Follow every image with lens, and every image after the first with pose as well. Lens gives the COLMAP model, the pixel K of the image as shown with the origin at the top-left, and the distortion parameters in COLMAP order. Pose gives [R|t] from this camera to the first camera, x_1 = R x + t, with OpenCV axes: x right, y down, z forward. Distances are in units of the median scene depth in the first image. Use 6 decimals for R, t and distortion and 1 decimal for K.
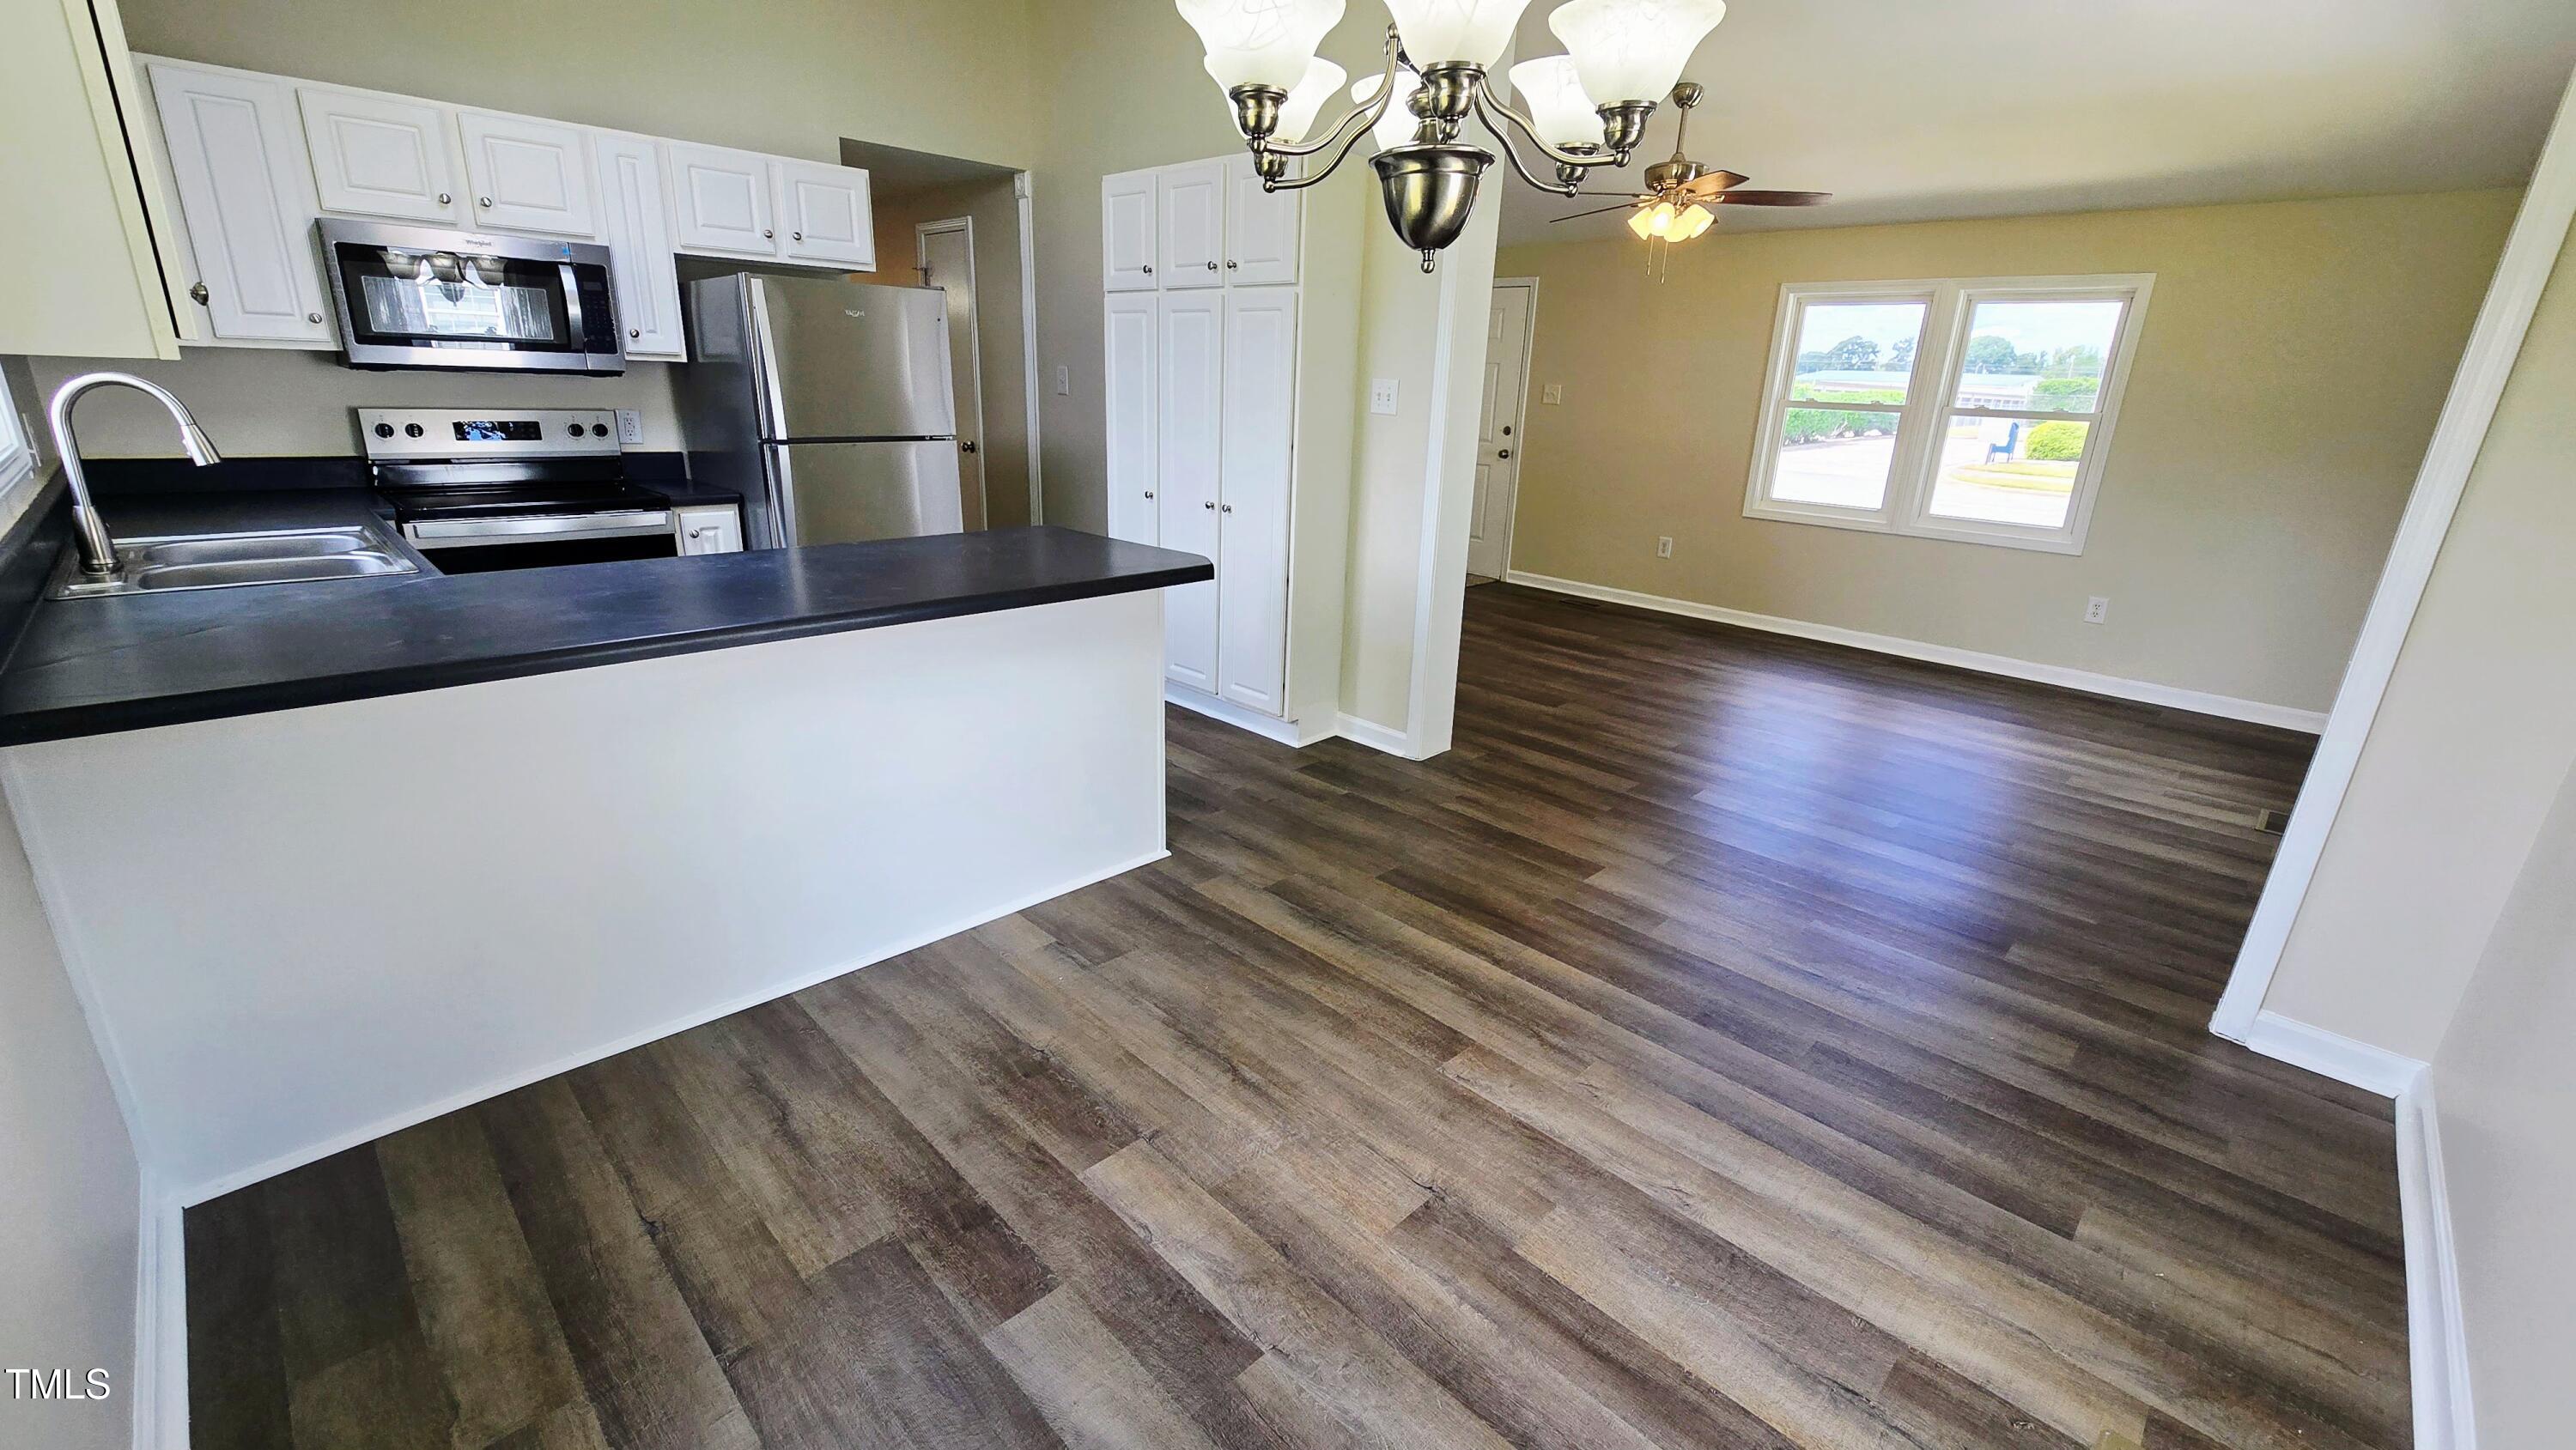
lens RADIAL K [[1048.9, 0, 1290.8], [0, 1048.9, 728.2], [0, 0, 1]] dist [-0.004955, 0.000542]
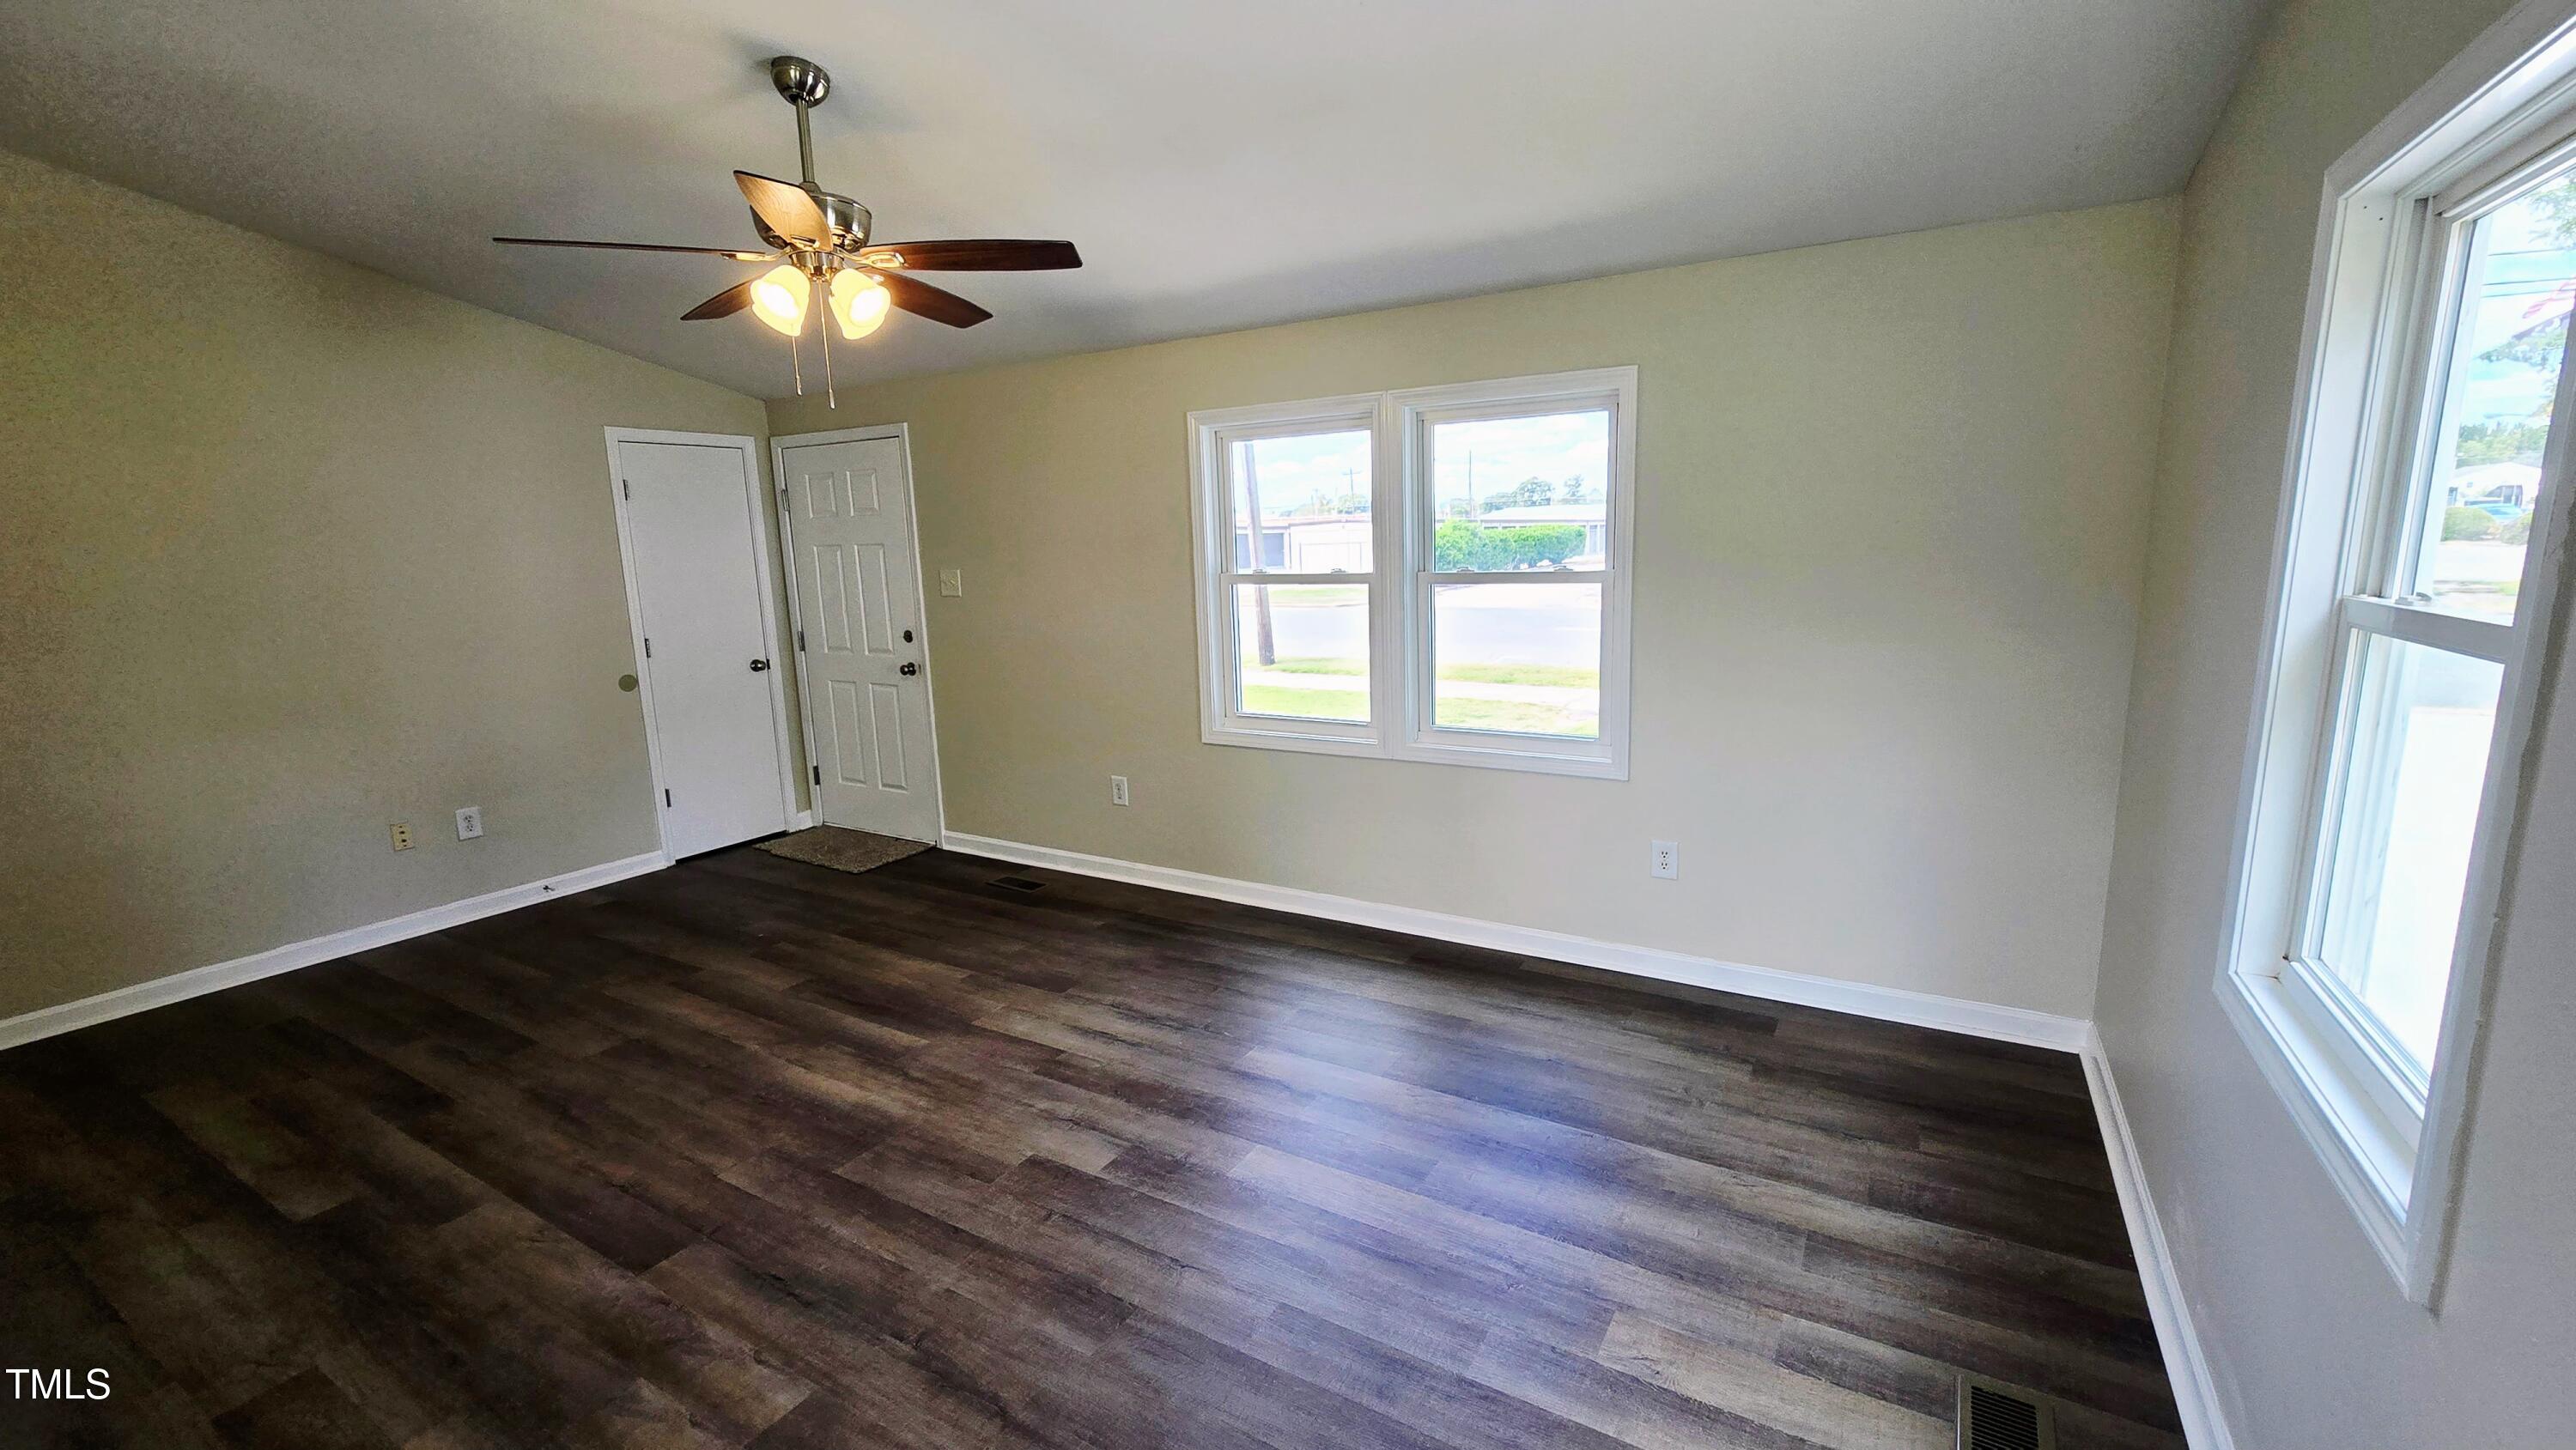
lens RADIAL K [[1052.7, 0, 1302.6], [0, 1052.7, 725.0], [0, 0, 1]] dist [-0.004800, 0.000141]
pose [[0.966655, -0.107359, 0.232492, 0.800889], [0.139988, 0.981754, -0.128693, -0.279185], [-0.214434, 0.156948, 0.964046, 0.788610]]
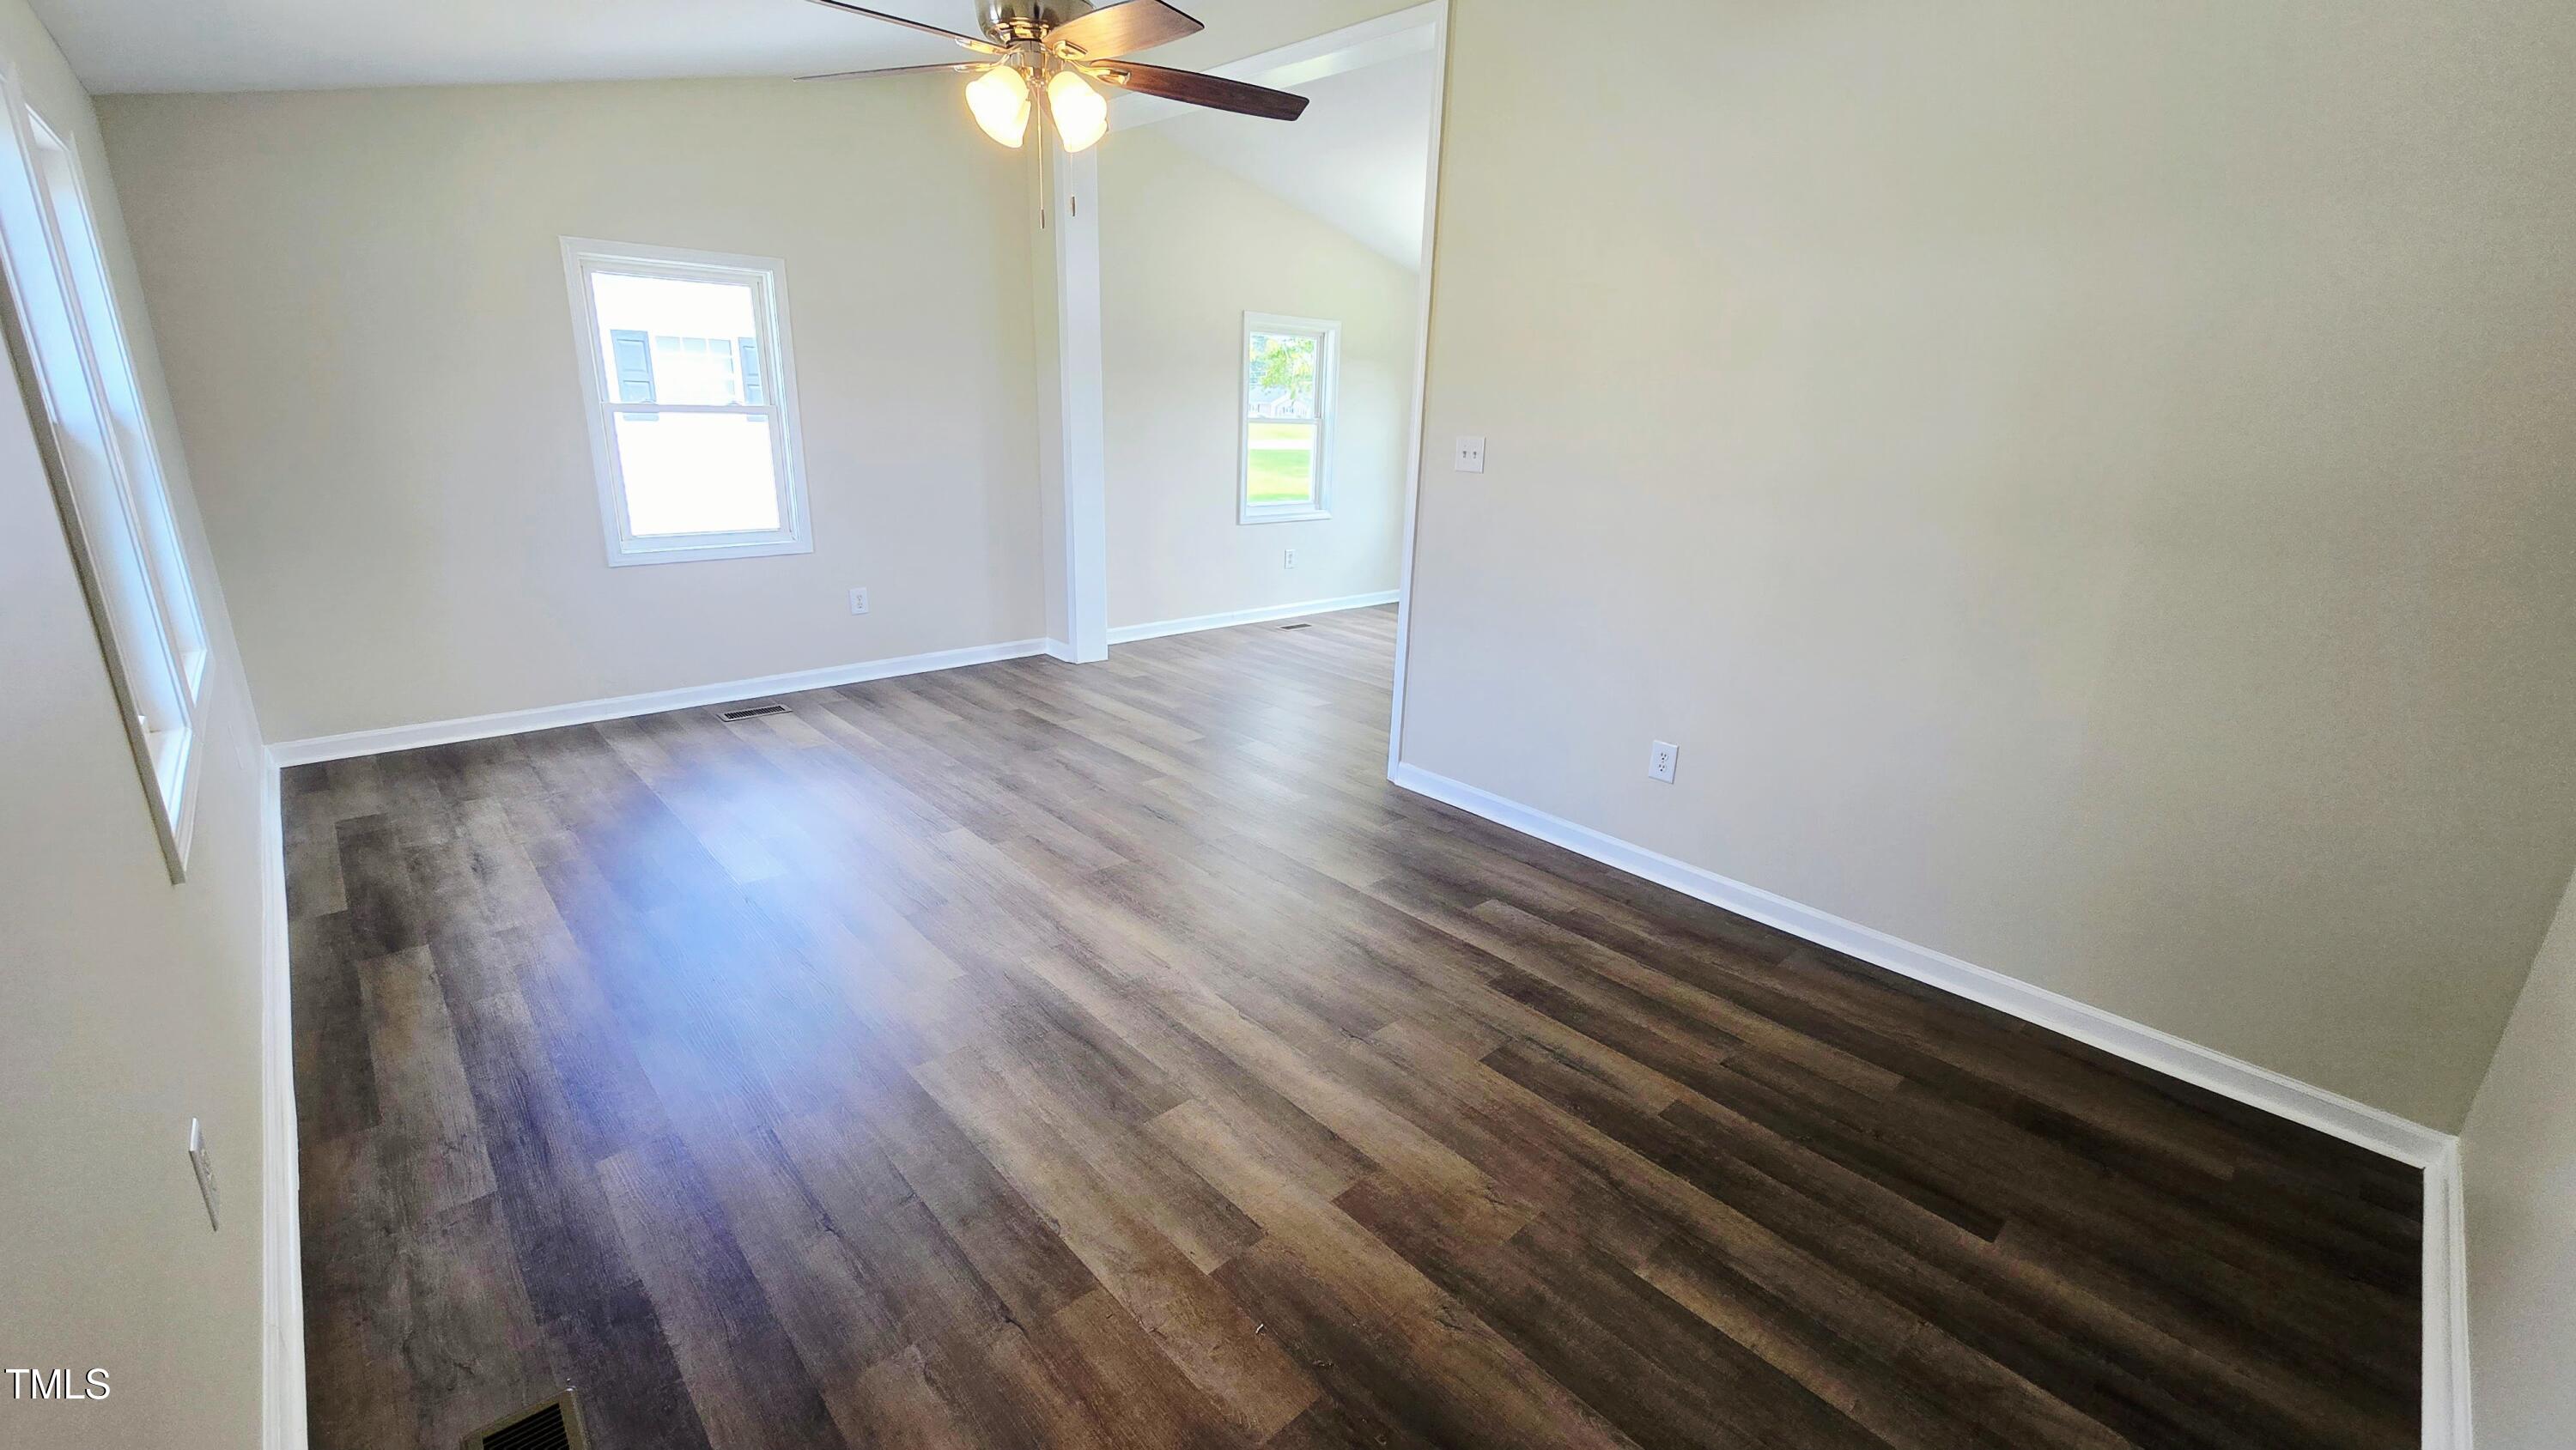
lens RADIAL K [[1052.7, 0, 1302.6], [0, 1052.7, 725.0], [0, 0, 1]] dist [-0.004800, 0.000141]
pose [[-0.996601, -0.081844, 0.009364, 0.355097], [-0.061023, 0.809828, 0.583485, -0.968253], [-0.055338, 0.580930, -0.812070, 2.805746]]
